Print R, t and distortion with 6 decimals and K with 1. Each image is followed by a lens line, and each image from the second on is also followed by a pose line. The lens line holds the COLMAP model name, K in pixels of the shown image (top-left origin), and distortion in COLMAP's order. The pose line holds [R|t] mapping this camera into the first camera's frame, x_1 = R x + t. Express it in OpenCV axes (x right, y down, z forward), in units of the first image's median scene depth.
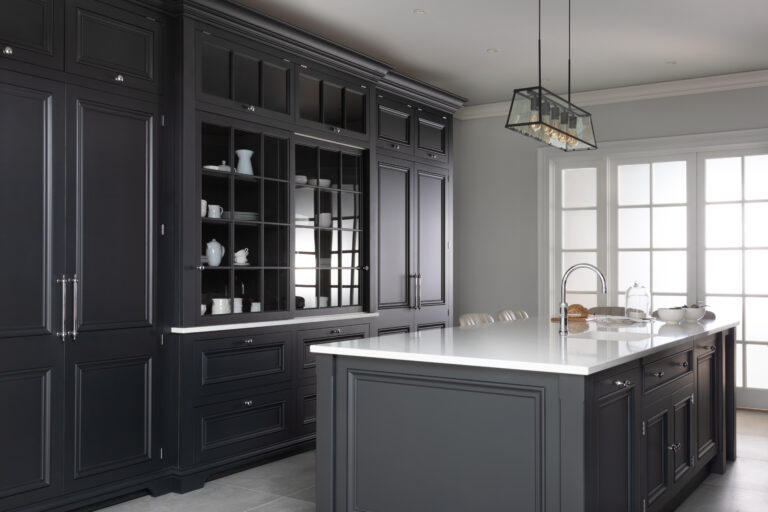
lens RADIAL K [[787.6, 0, 383.6], [0, 787.6, 258.4], [0, 0, 1]] dist [0.011618, 0.000000]
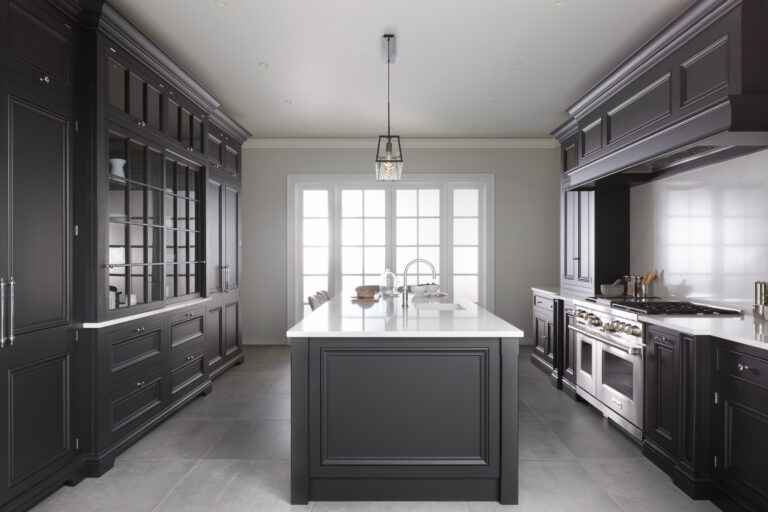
lens RADIAL K [[529.2, 0, 386.2], [0, 529.2, 253.5], [0, 0, 1]] dist [-0.021259, 0.007359]
pose [[0.836775, -0.006521, 0.547507, -0.262773], [0.000659, 0.999940, 0.010902, -0.010878], [-0.547546, -0.008762, 0.836730, 0.159018]]
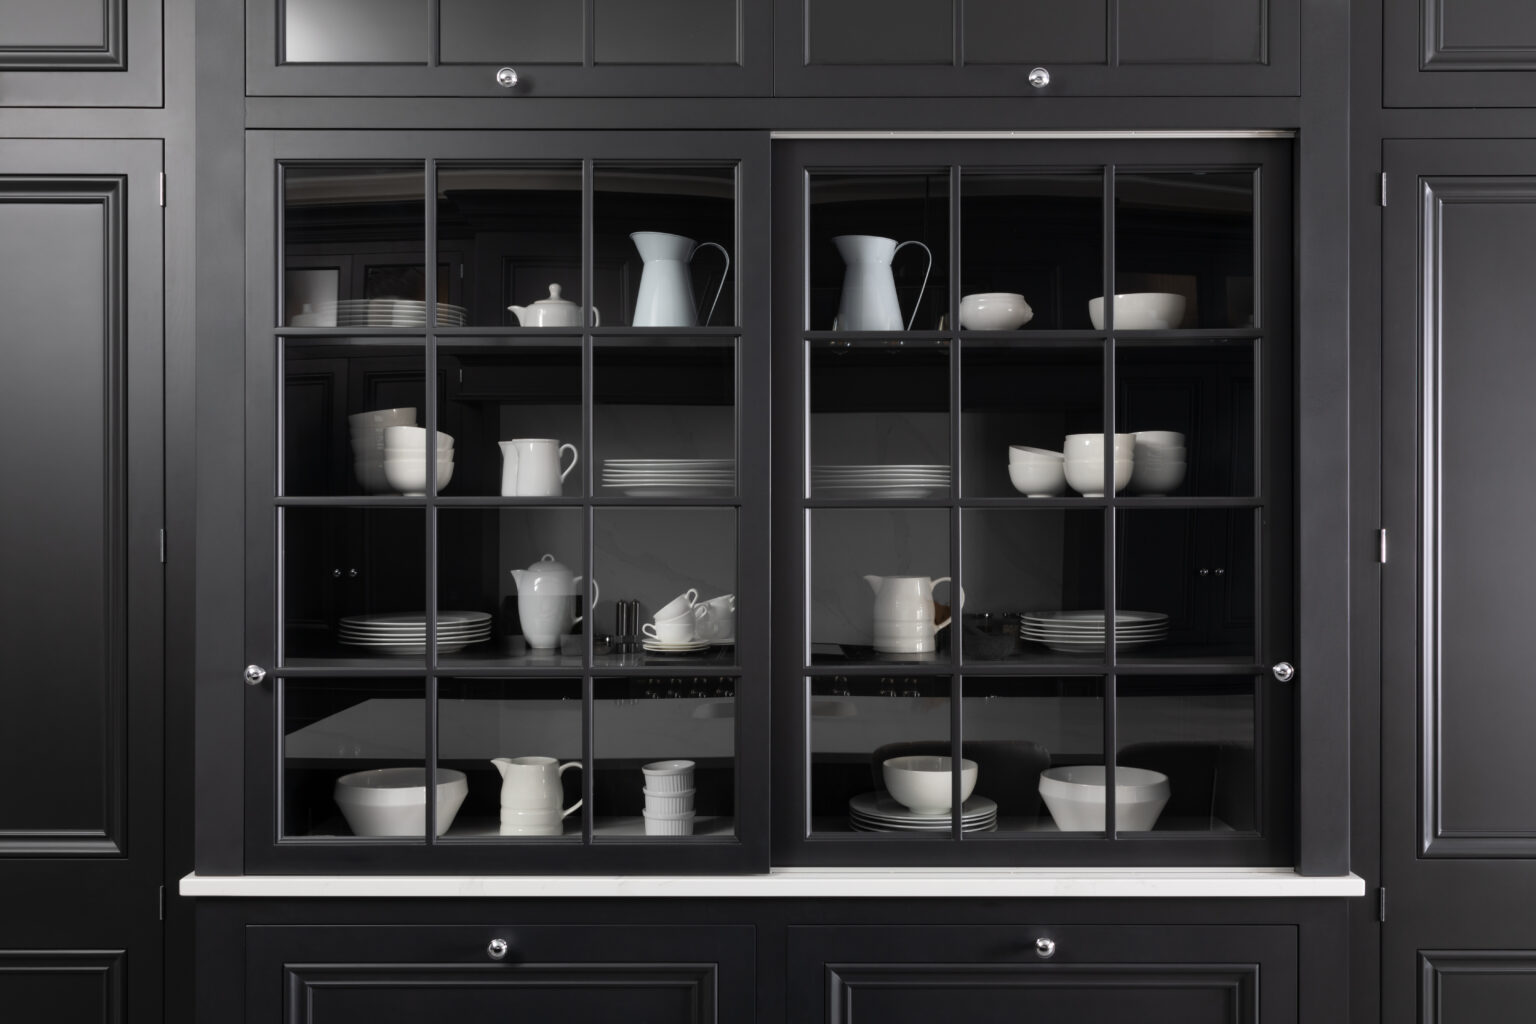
lens RADIAL K [[1575.2, 0, 767.0], [0, 1575.2, 518.7], [0, 0, 1]] dist [0.011618, 0.000000]
pose [[0.562378, -0.034350, -0.826166, 0.289732], [0.011955, 0.999370, -0.033413, -0.018828], [0.826794, 0.008914, 0.562435, 0.697117]]
